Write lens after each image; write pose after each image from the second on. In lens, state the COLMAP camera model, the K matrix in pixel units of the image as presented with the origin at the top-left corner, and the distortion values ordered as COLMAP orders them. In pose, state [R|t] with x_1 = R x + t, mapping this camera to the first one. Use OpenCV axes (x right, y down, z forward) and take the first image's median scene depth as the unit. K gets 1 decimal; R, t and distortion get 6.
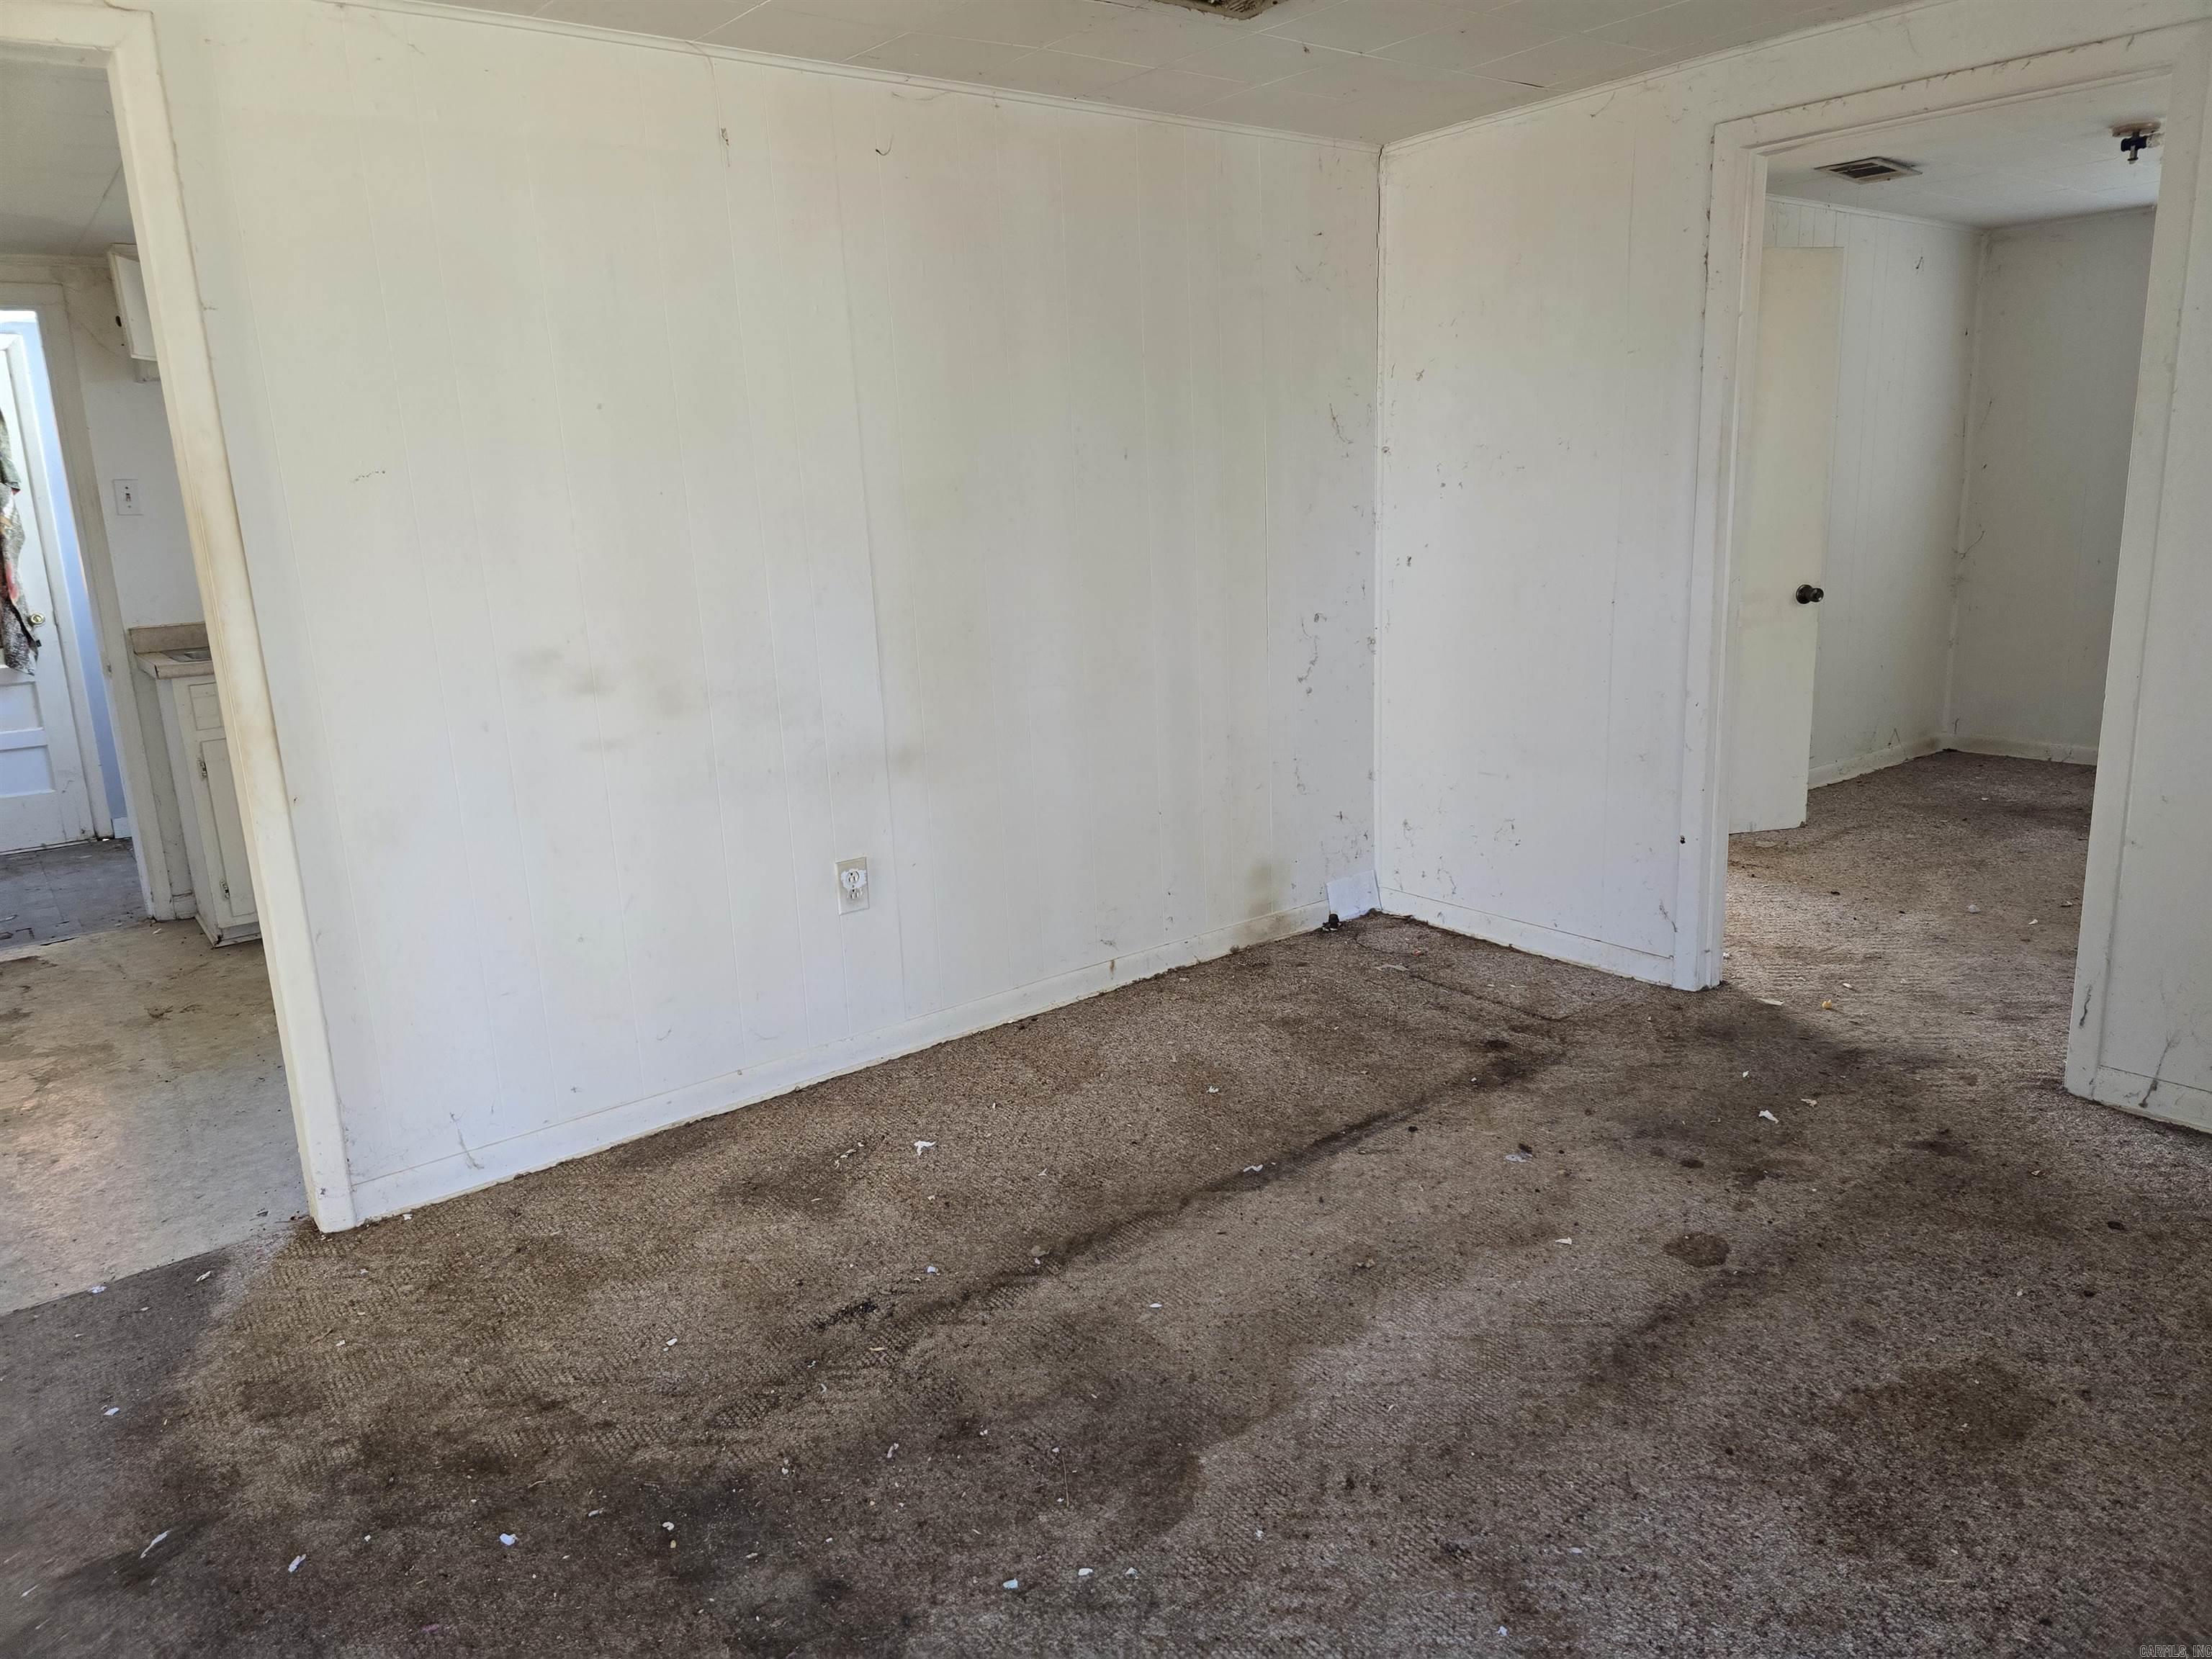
lens RADIAL K [[1504.4, 0, 1110.3], [0, 1504.4, 823.8], [0, 0, 1]] dist [0.016862, -0.001737]
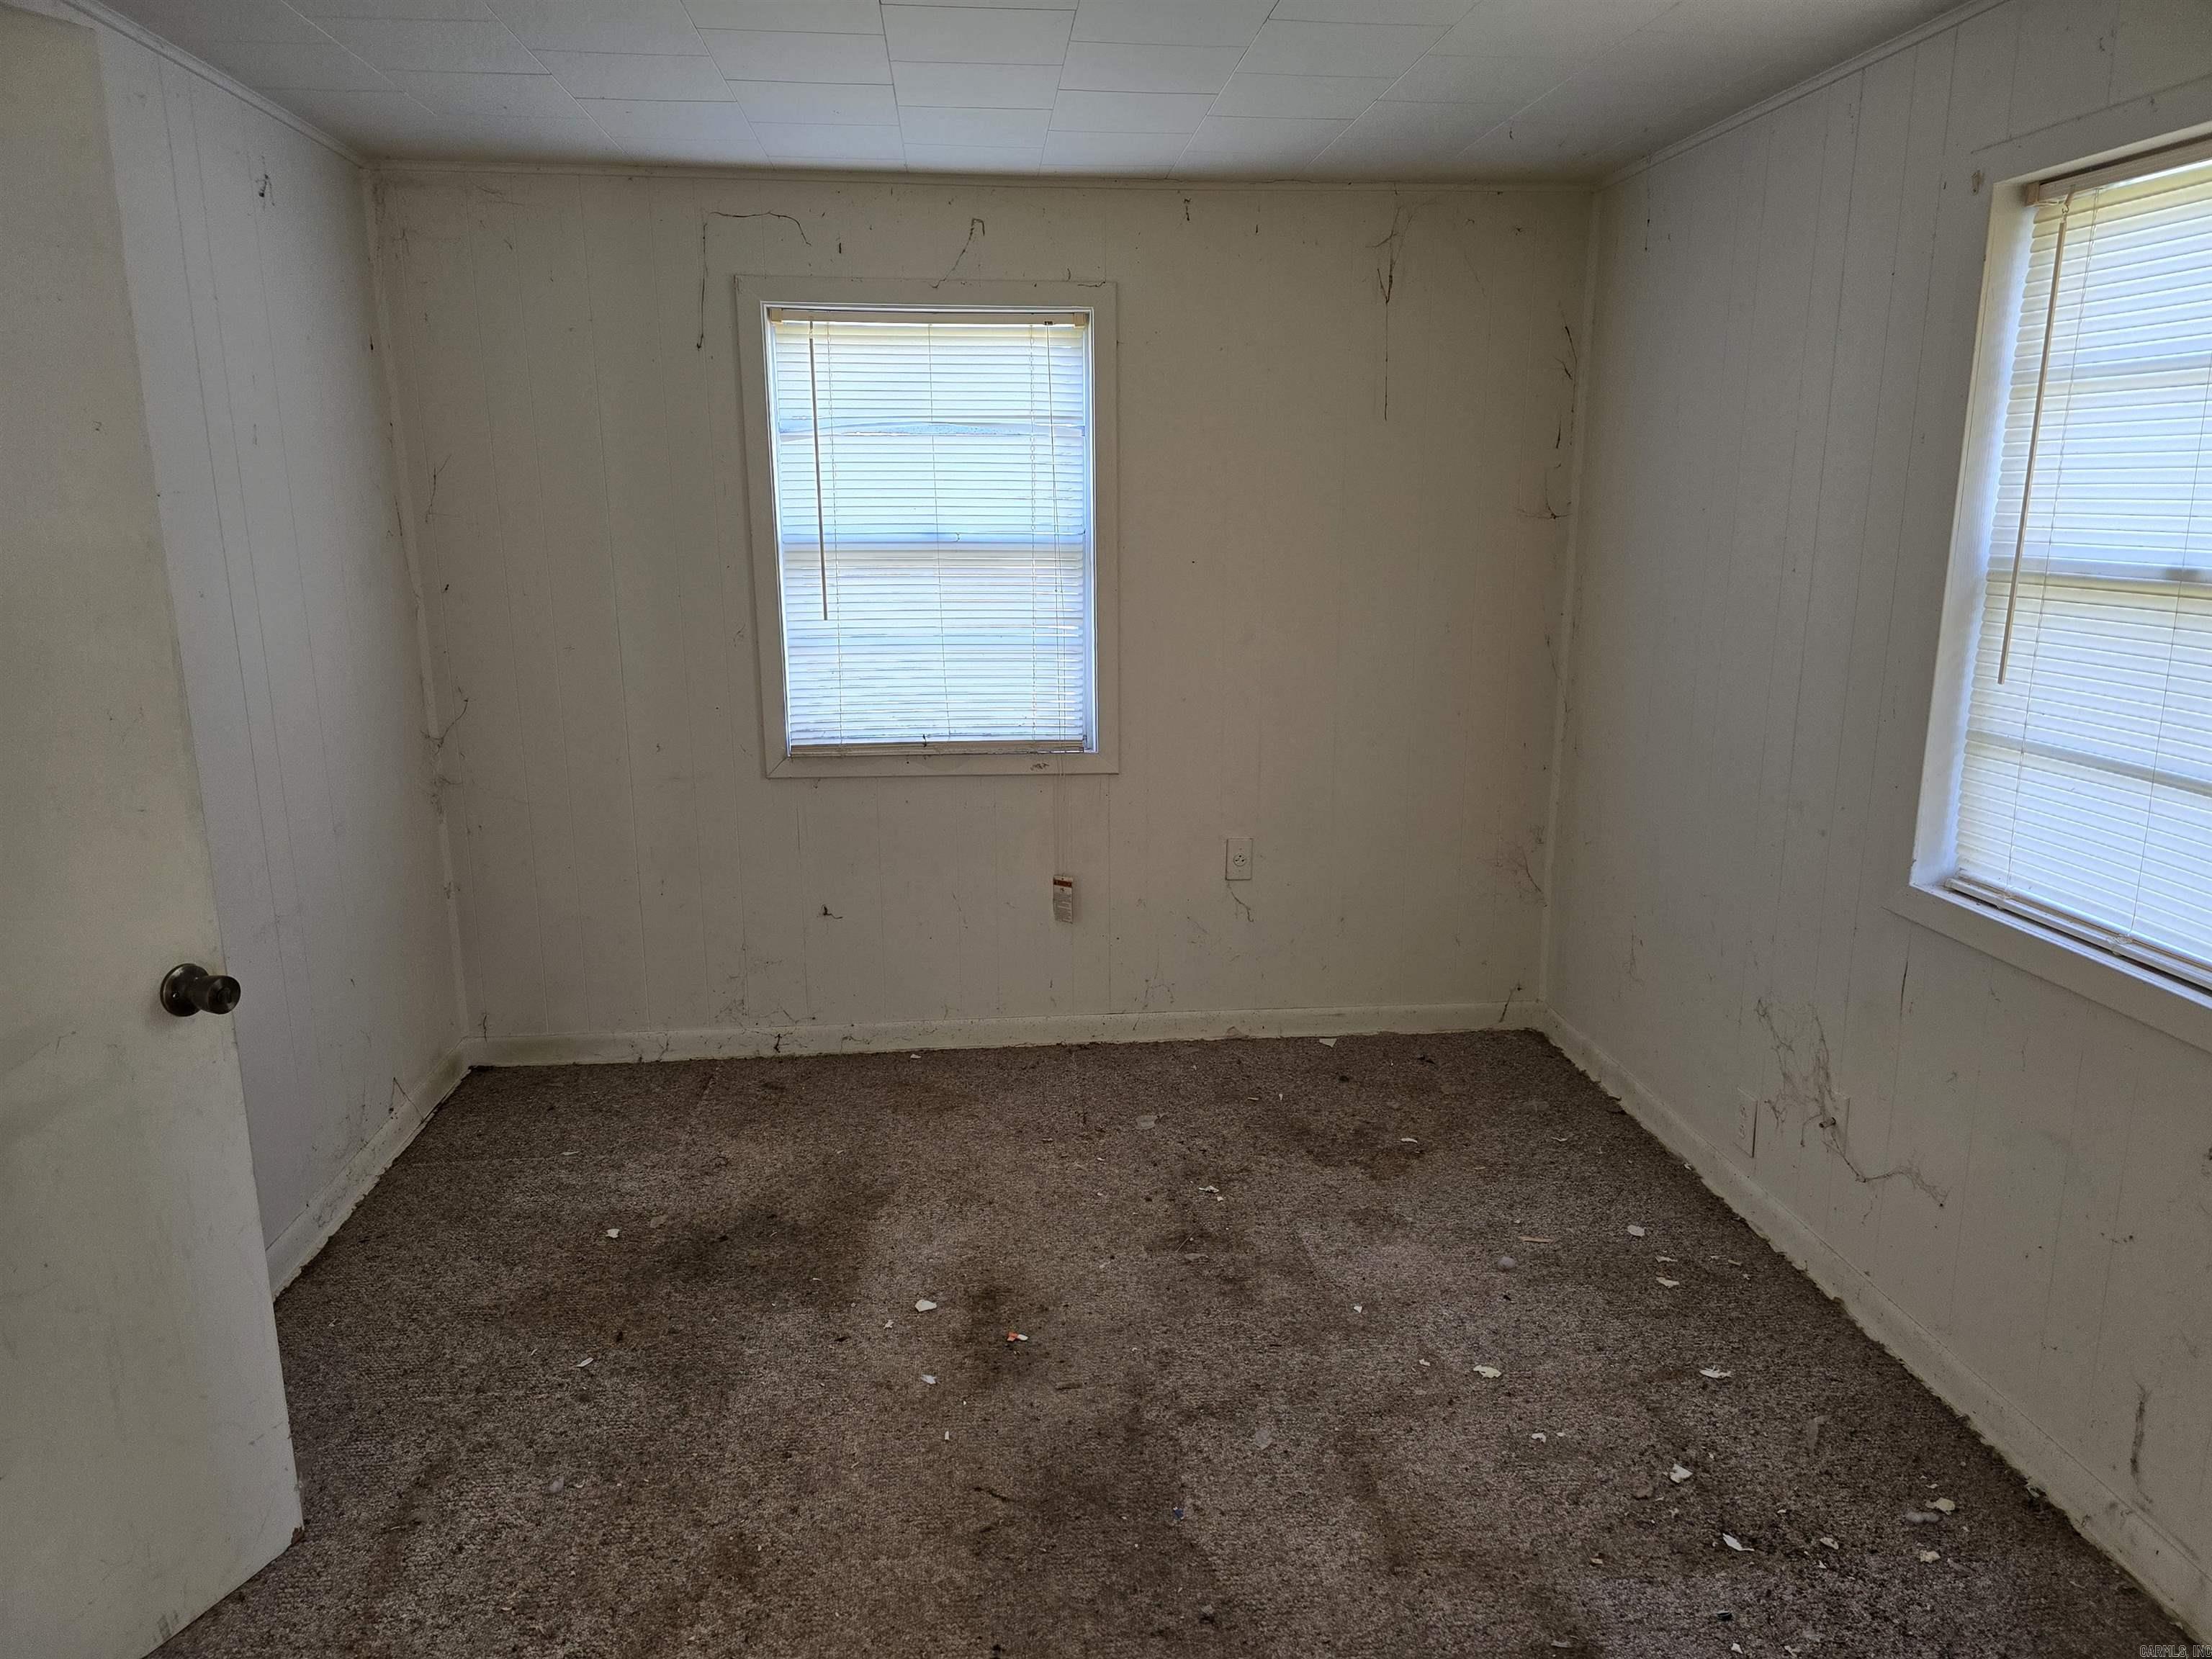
lens RADIAL K [[1504.4, 0, 1110.3], [0, 1504.4, 823.8], [0, 0, 1]] dist [0.016862, -0.001737]
pose [[0.535033, -0.154589, 0.830567, 0.336332], [0.167026, 0.983067, 0.075379, -0.222233], [-0.828156, 0.098396, 0.551793, 0.726621]]
